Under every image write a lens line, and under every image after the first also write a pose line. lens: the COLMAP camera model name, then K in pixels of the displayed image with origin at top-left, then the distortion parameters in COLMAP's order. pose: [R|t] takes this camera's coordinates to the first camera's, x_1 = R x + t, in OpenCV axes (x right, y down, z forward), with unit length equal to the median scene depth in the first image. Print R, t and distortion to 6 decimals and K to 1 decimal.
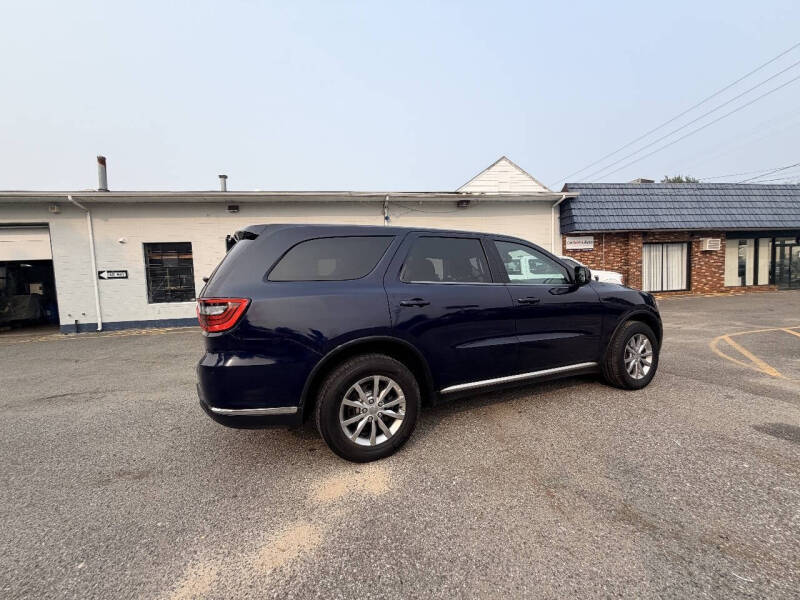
lens RADIAL K [[317.4, 0, 398.5], [0, 317.4, 300.7], [0, 0, 1]] dist [-0.000521, 0.000369]
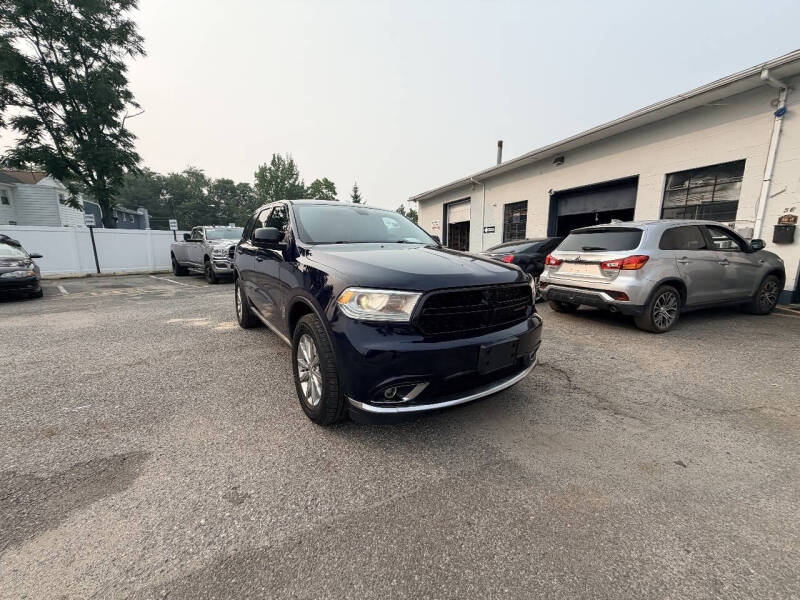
lens RADIAL K [[317.7, 0, 399.3], [0, 317.7, 301.2], [0, 0, 1]] dist [-0.000734, 0.000238]
pose [[0.180227, 0.209934, -0.960961, 0.458898], [-0.063147, 0.977413, 0.201685, -0.031515], [0.981596, 0.024333, 0.189413, 0.352687]]
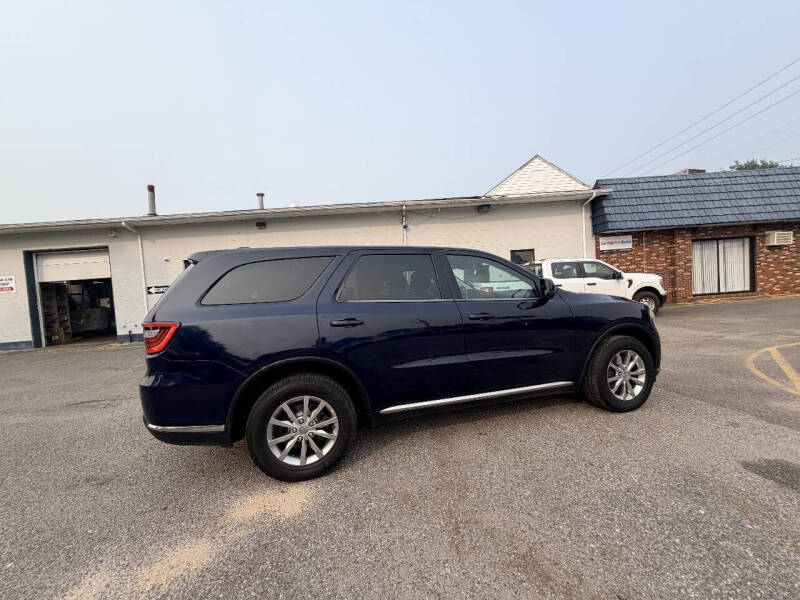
lens RADIAL K [[317.7, 0, 399.3], [0, 317.7, 301.2], [0, 0, 1]] dist [-0.000734, 0.000238]
pose [[0.991243, -0.018330, -0.130775, 0.080249], [0.016288, 0.999728, -0.016668, -0.009811], [0.131045, 0.014392, 0.991272, 0.006384]]
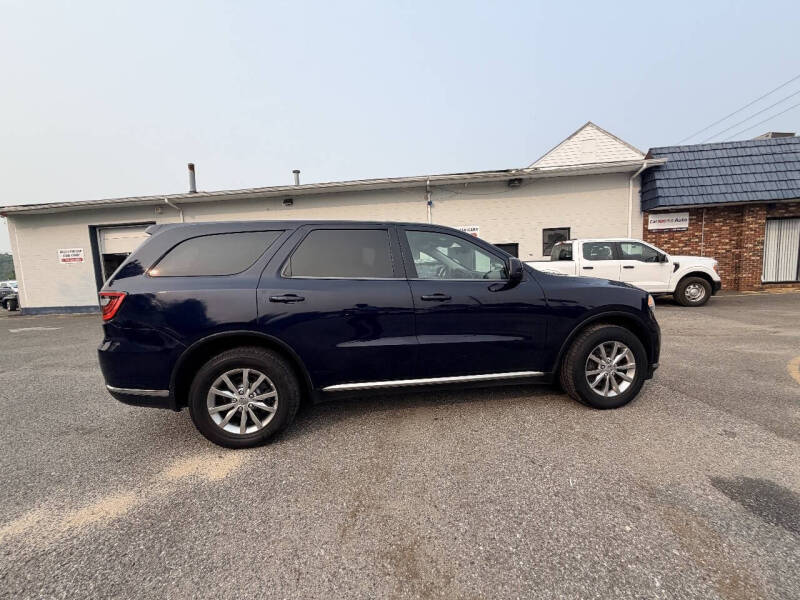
lens RADIAL K [[317.7, 0, 399.3], [0, 317.7, 301.2], [0, 0, 1]] dist [-0.000734, 0.000238]
pose [[0.965598, 0.027512, -0.258581, 0.148768], [-0.015157, 0.998651, 0.049655, -0.009275], [0.259598, -0.044028, 0.964712, 0.031052]]
